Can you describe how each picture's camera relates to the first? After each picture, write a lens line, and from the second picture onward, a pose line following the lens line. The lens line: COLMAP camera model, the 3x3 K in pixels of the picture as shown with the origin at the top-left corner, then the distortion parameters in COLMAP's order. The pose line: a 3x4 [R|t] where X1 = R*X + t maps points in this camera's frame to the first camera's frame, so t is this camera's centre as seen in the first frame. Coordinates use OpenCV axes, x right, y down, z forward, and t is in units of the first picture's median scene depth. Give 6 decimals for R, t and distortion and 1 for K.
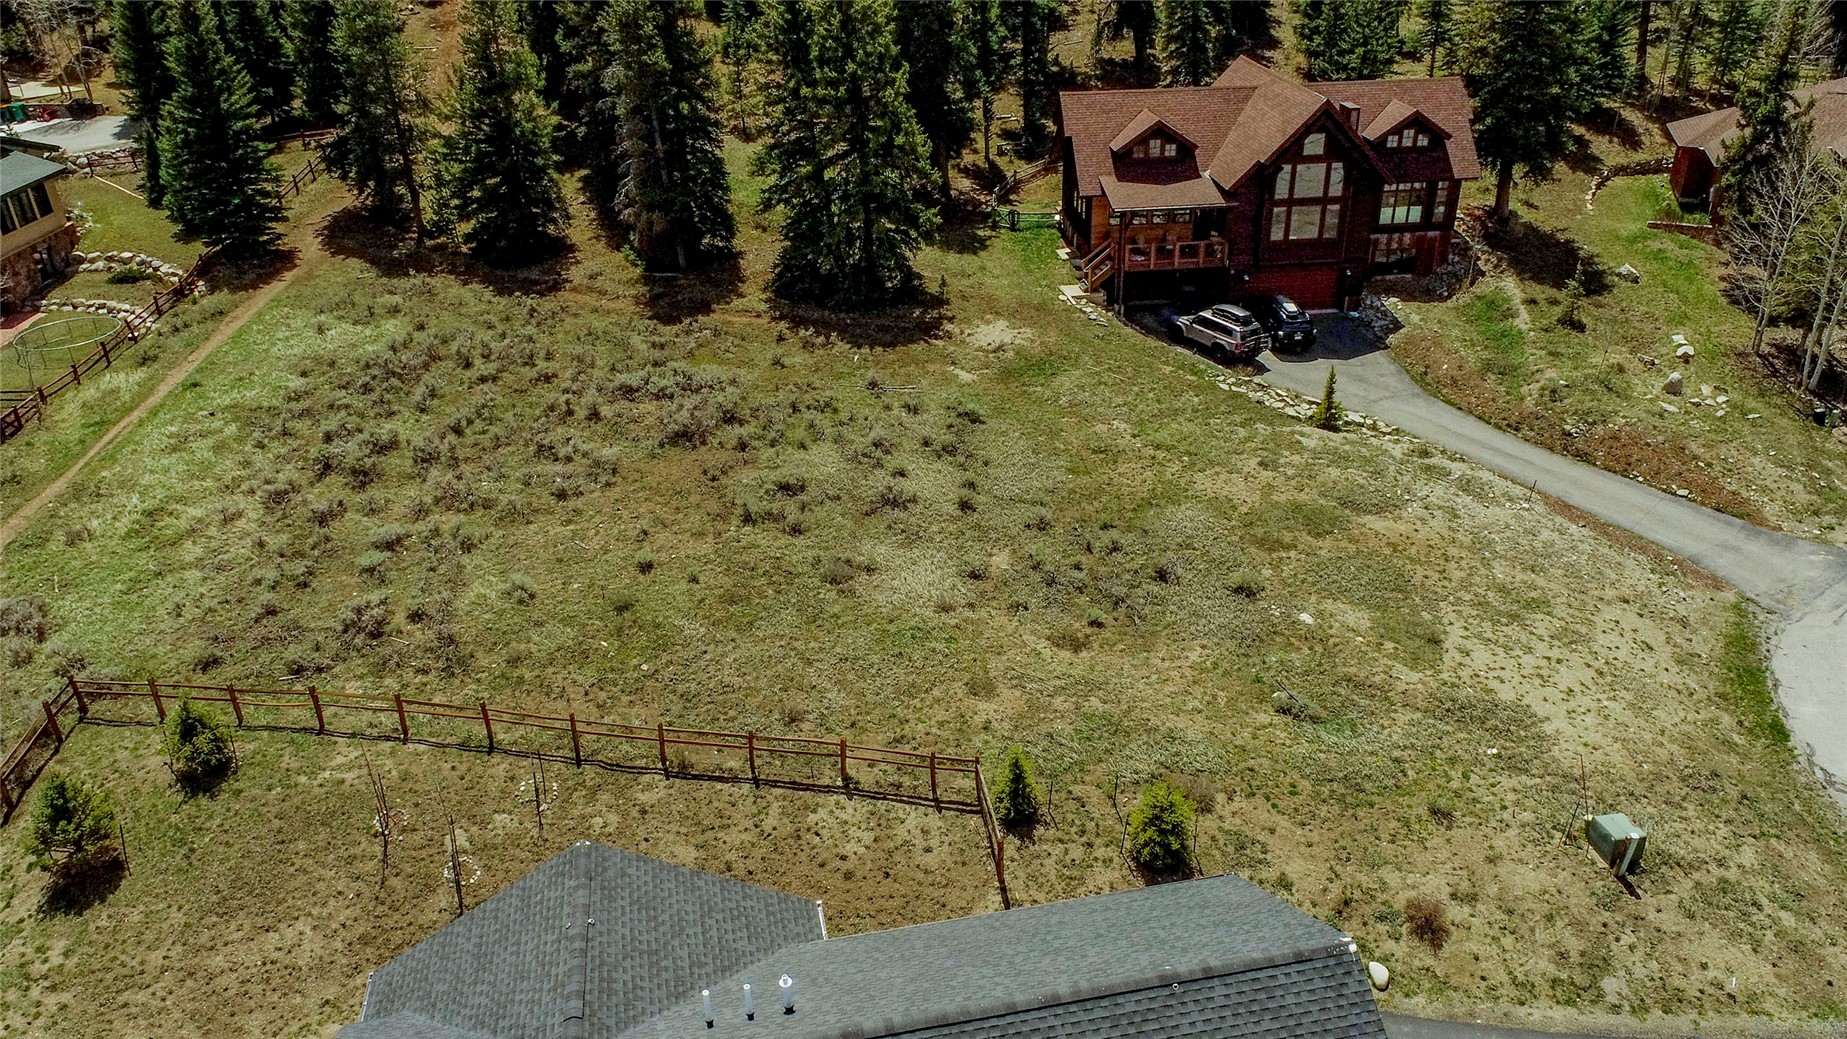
lens RADIAL K [[1297.8, 0, 924.9], [0, 1297.8, 517.3], [0, 0, 1]] dist [-0.012319, 0.005895]
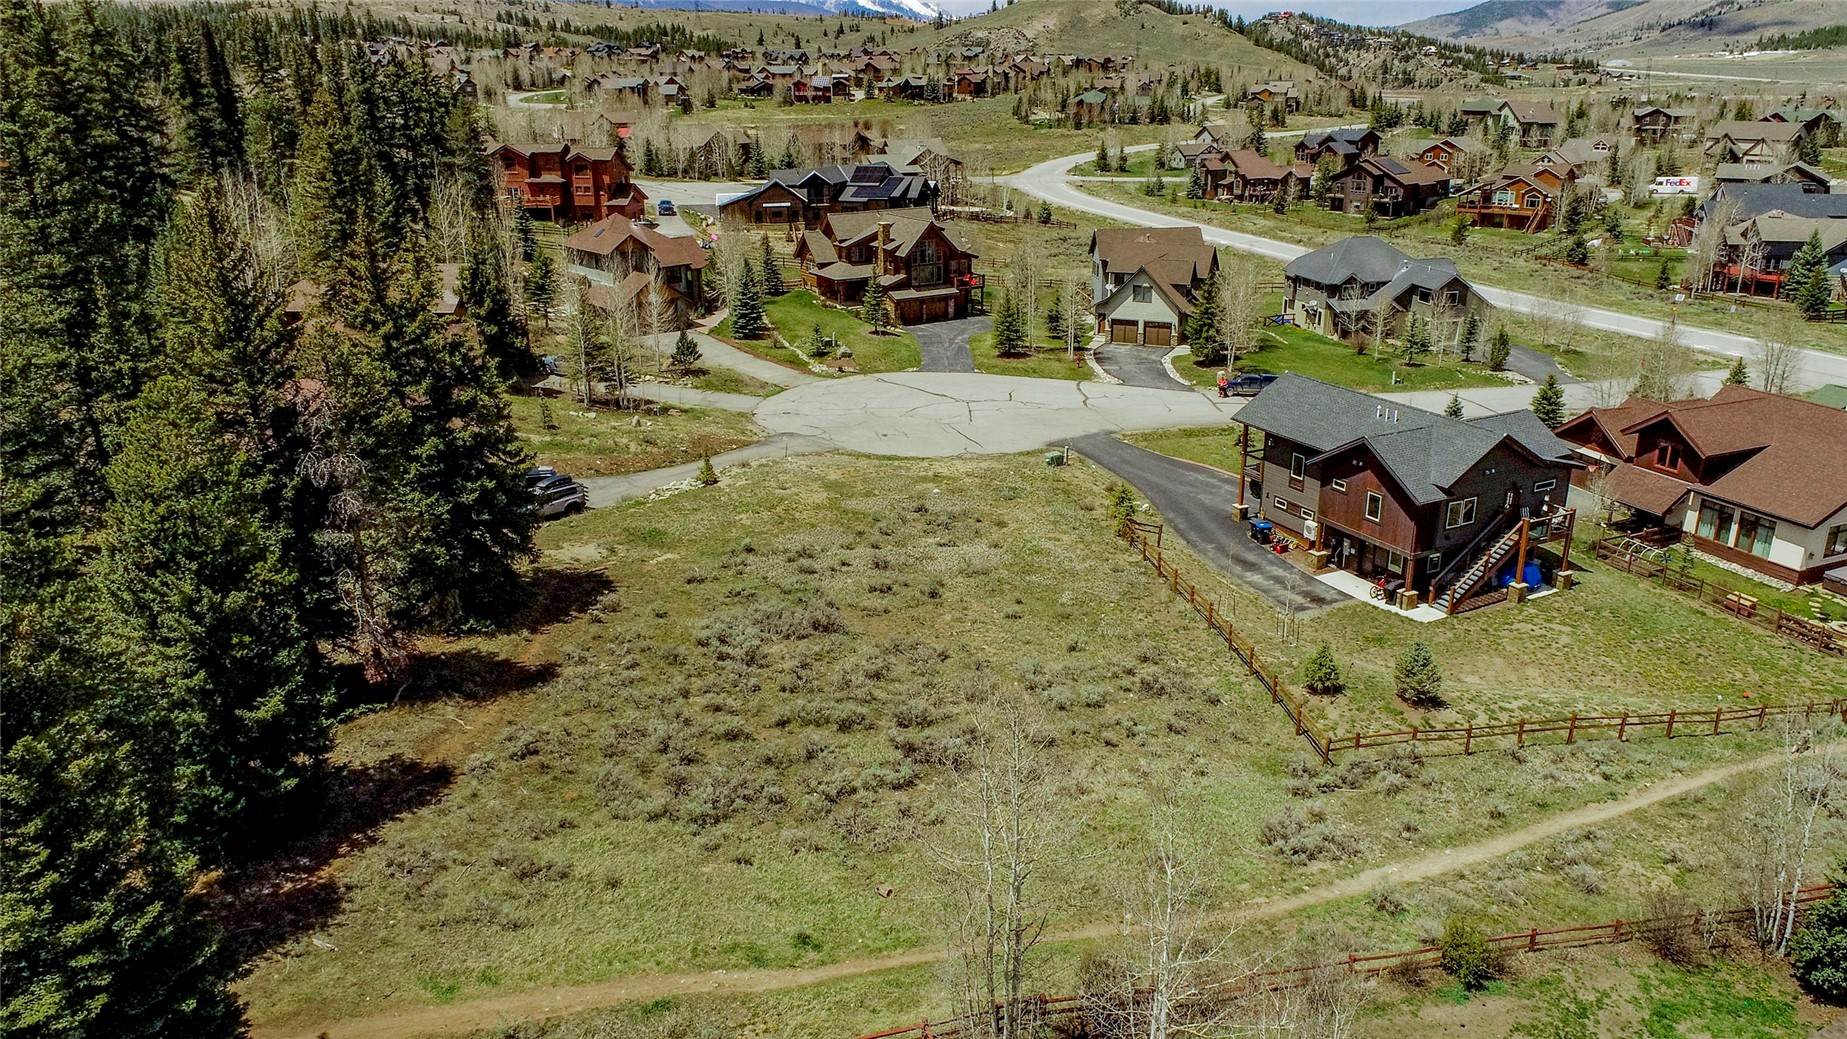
lens RADIAL K [[1297.8, 0, 915.2], [0, 1297.8, 532.7], [0, 0, 1]] dist [-0.012319, 0.005895]
pose [[-0.261482, -0.309088, 0.914381, -1.142518], [0.476383, 0.782588, 0.400768, -0.510588], [-0.839456, 0.540389, -0.057389, 0.899596]]
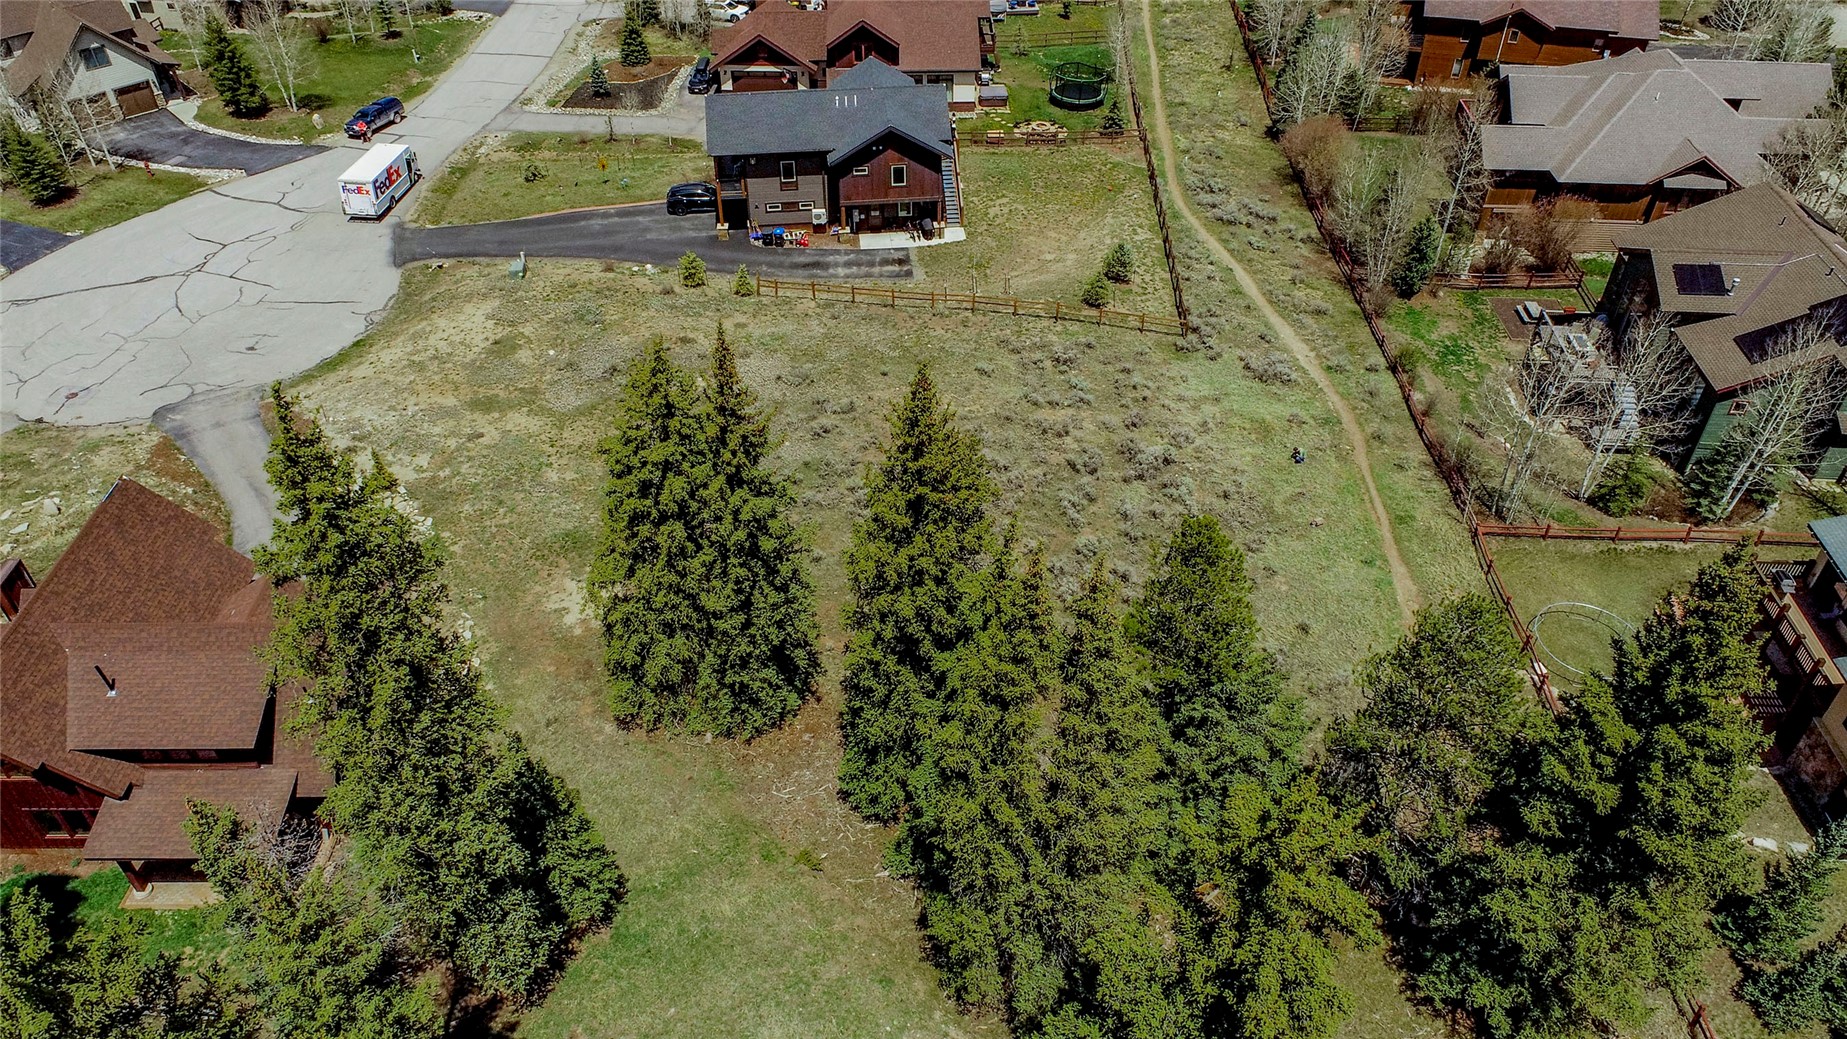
lens RADIAL K [[1297.8, 0, 919.1], [0, 1297.8, 522.5], [0, 0, 1]] dist [-0.012319, 0.005895]
pose [[-0.994295, -0.046096, 0.096194, -0.316095], [0.073196, 0.361133, 0.929637, -1.144581], [-0.077592, 0.931374, -0.355698, 1.404246]]
